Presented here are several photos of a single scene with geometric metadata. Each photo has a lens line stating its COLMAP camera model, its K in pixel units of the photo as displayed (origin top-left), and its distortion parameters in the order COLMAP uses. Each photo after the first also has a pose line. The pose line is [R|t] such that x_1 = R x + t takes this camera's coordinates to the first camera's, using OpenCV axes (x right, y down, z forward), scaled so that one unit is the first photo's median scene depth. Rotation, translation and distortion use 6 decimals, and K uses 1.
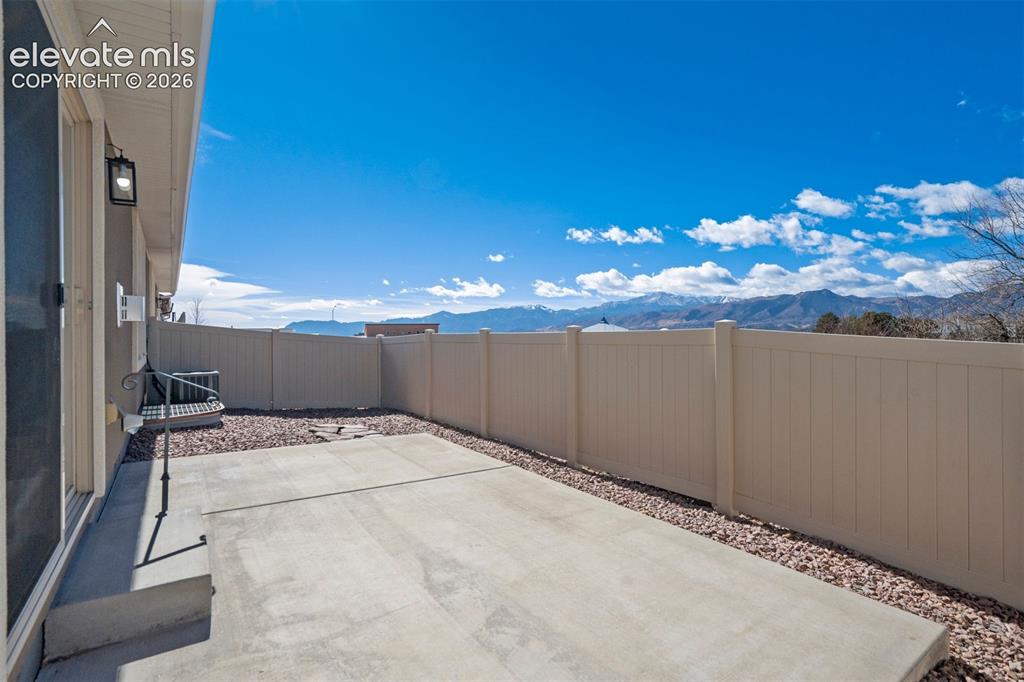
lens RADIAL K [[479.8, 0, 514.0], [0, 479.8, 326.8], [0, 0, 1]] dist [-0.001443, 0.000543]
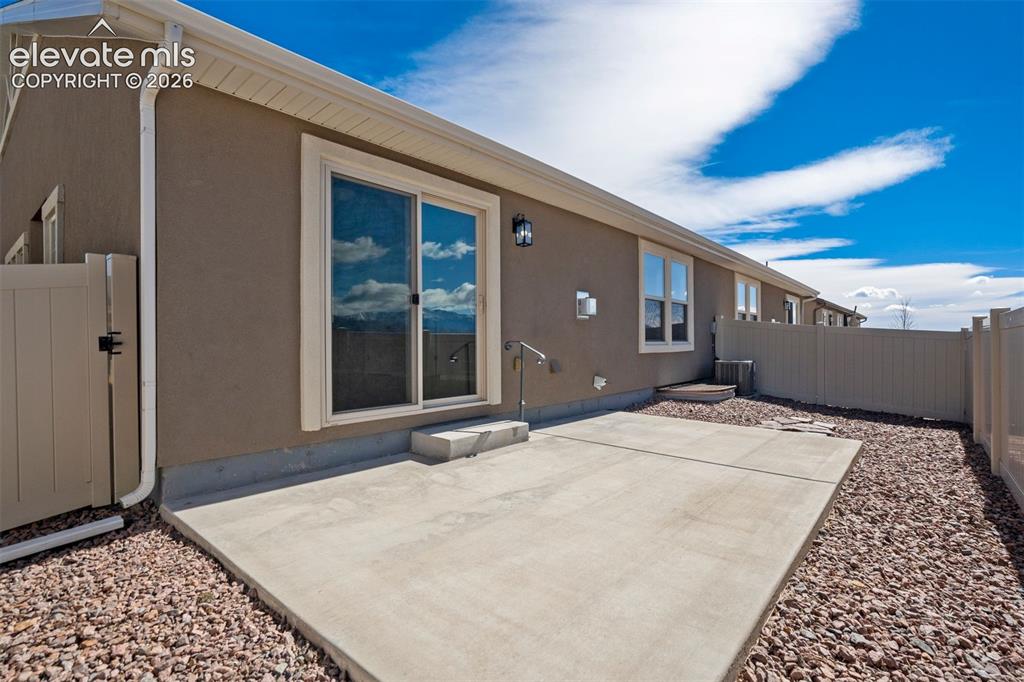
lens RADIAL K [[479.8, 0, 514.0], [0, 479.8, 326.8], [0, 0, 1]] dist [-0.001443, 0.000543]
pose [[0.247375, -0.036597, -0.968229, 1.077170], [0.029936, 0.999098, -0.030115, 0.114110], [0.968457, -0.021535, 0.248247, 0.661712]]
